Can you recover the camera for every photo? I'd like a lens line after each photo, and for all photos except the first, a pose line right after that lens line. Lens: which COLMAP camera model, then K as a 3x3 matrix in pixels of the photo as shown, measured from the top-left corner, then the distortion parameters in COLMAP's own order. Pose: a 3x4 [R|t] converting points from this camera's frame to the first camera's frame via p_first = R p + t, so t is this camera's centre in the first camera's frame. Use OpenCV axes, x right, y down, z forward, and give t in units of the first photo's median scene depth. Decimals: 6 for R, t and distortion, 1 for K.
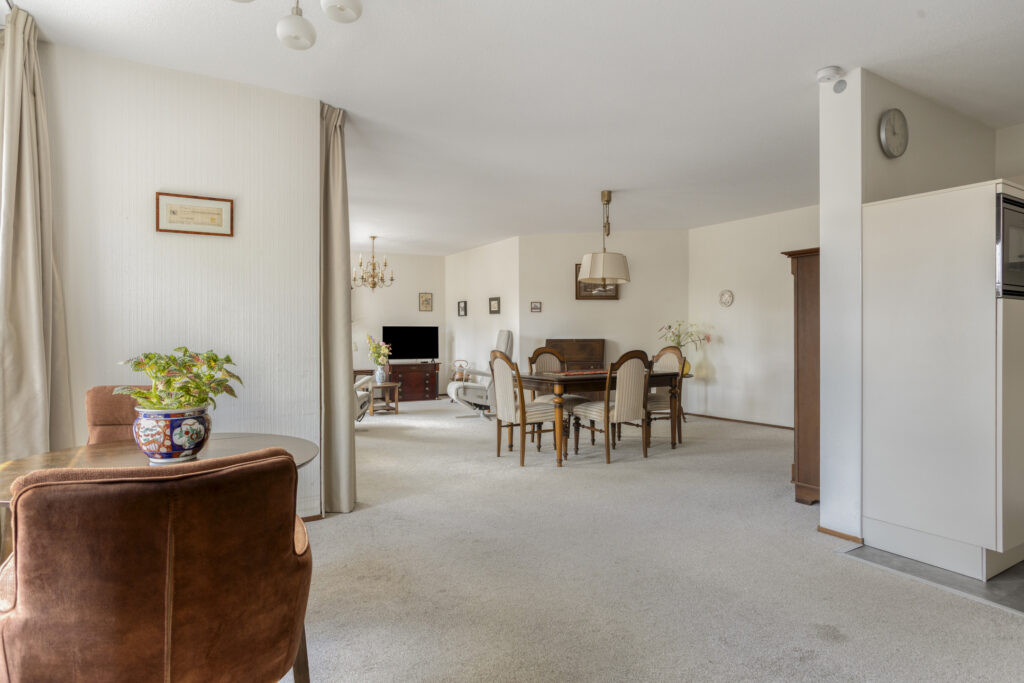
lens RADIAL K [[564.8, 0, 512.2], [0, 564.8, 337.2], [0, 0, 1]] dist [-0.000171, 0.000897]
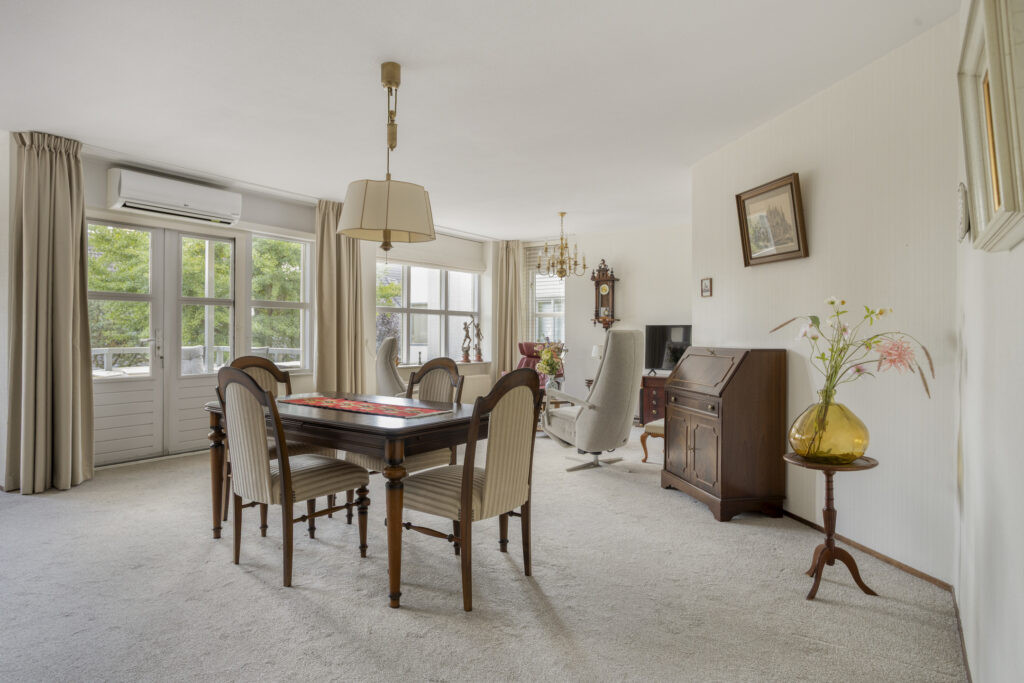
lens RADIAL K [[588.1, 0, 510.3], [0, 588.1, 339.2], [0, 0, 1]] dist [-0.012535, 0.001060]
pose [[0.415366, 0.012782, -0.909565, 0.480679], [-0.012496, 0.999887, 0.008345, -0.005875], [0.909569, 0.007900, 0.415479, 0.592848]]
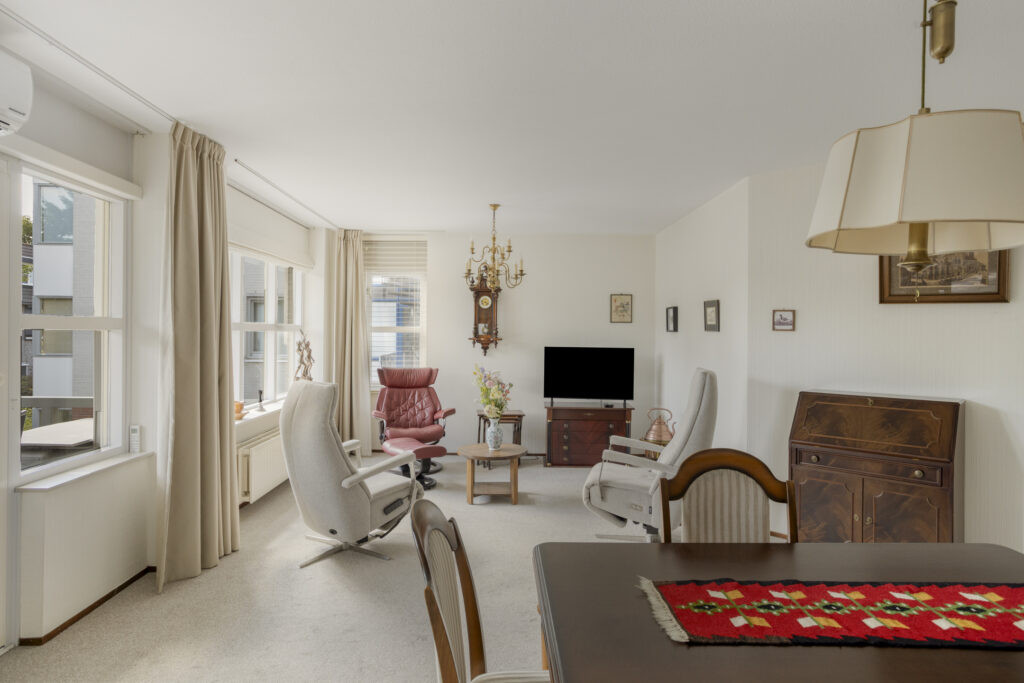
lens RADIAL K [[588.1, 0, 510.2], [0, 588.1, 342.0], [0, 0, 1]] dist [-0.012535, 0.001060]
pose [[0.863638, 0.019205, -0.503747, 0.092083], [-0.016903, 0.999815, 0.009139, -0.035750], [0.503830, 0.000622, 0.863803, 0.460653]]
